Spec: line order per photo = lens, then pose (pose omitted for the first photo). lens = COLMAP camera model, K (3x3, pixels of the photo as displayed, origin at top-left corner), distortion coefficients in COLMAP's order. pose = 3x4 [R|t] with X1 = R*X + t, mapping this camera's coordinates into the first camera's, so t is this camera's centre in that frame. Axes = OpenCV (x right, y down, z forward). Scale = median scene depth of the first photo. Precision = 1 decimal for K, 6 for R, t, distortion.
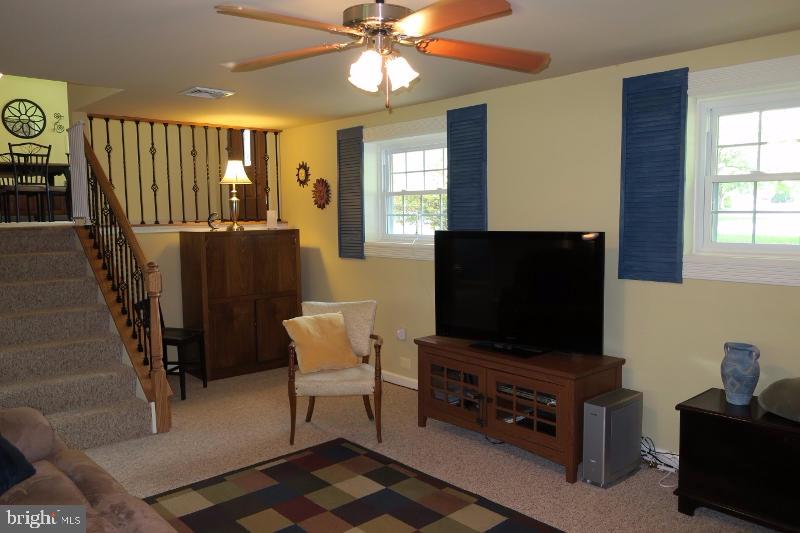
lens RADIAL K [[632.6, 0, 398.9], [0, 632.6, 267.7], [0, 0, 1]] dist [0.003580, -0.011648]
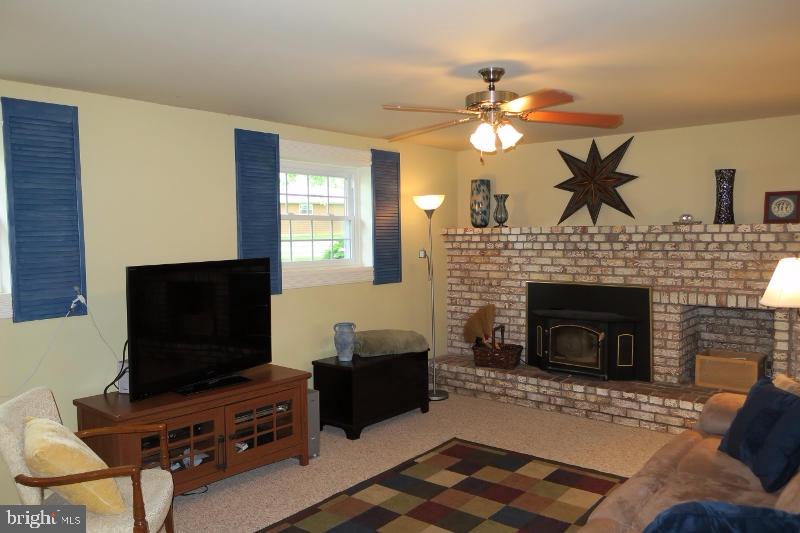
lens RADIAL K [[632.6, 0, 397.0], [0, 632.6, 267.2], [0, 0, 1]] dist [0.003580, -0.011648]
pose [[-0.150219, -0.041902, 0.987764, -0.646671], [0.101617, 0.993156, 0.057584, -0.059424], [-0.983417, 0.109024, -0.144933, 0.674644]]
